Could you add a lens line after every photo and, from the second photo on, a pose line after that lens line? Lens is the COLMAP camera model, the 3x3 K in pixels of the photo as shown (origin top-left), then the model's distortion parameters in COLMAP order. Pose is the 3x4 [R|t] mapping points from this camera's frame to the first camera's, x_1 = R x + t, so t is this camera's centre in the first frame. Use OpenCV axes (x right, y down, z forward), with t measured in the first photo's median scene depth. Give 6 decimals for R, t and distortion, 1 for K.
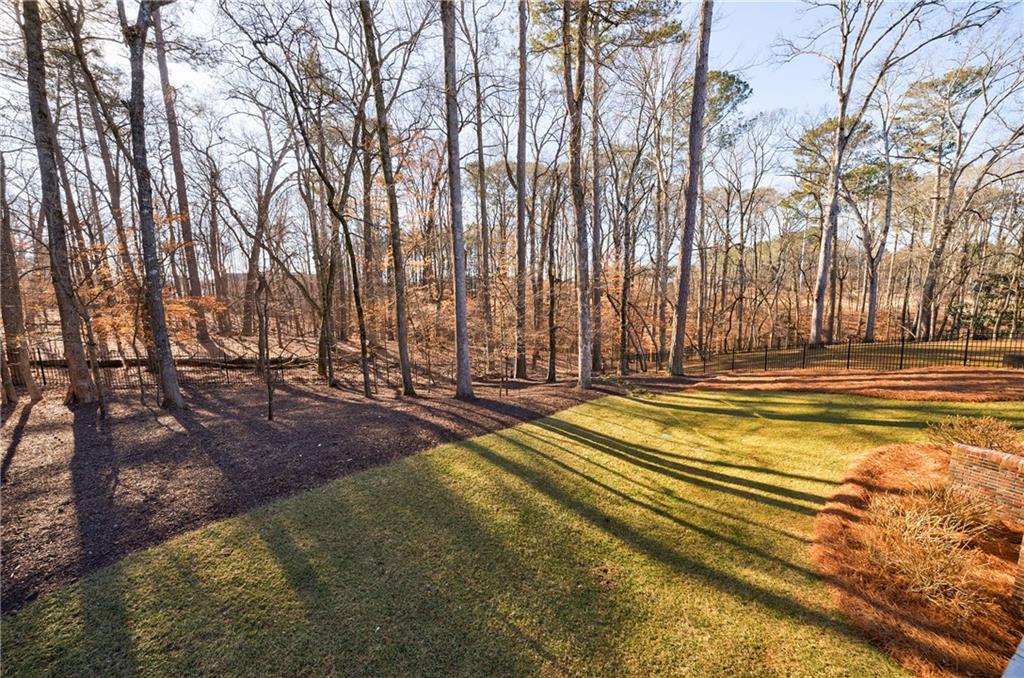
lens RADIAL K [[375.1, 0, 512.0], [0, 375.1, 339.0], [0, 0, 1]] dist [-0.011208, -0.000205]
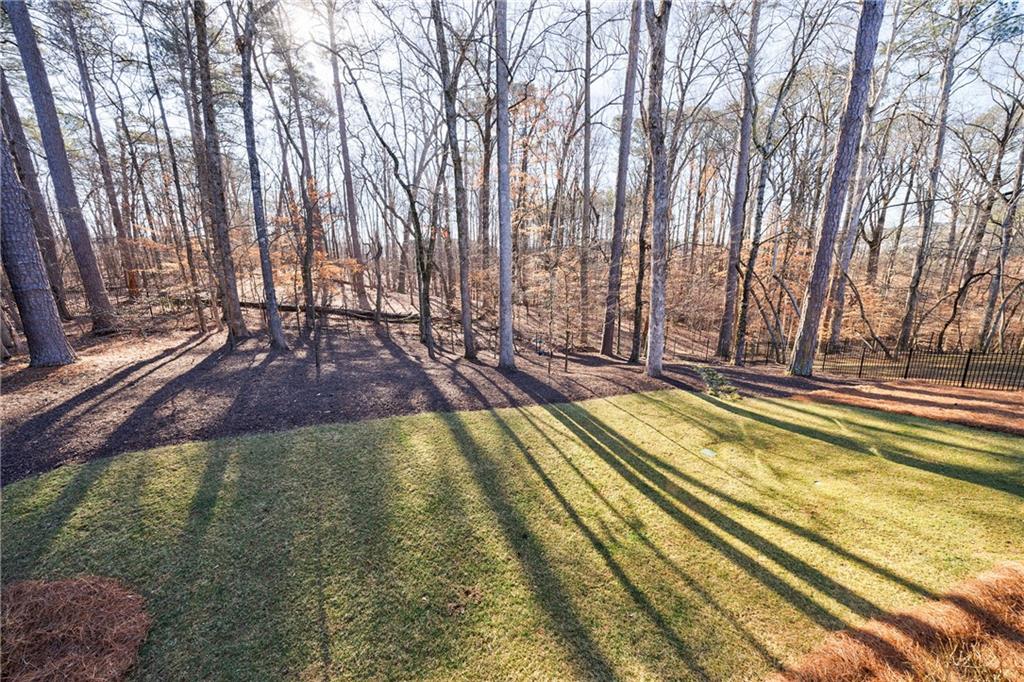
lens RADIAL K [[369.2, 0, 520.1], [0, 369.2, 336.4], [0, 0, 1]] dist [-0.013316, 0.000304]
pose [[0.913582, 0.098502, -0.394545, 0.432235], [-0.063907, 0.992941, 0.099917, -0.039305], [0.401602, -0.066068, 0.913428, 0.213596]]
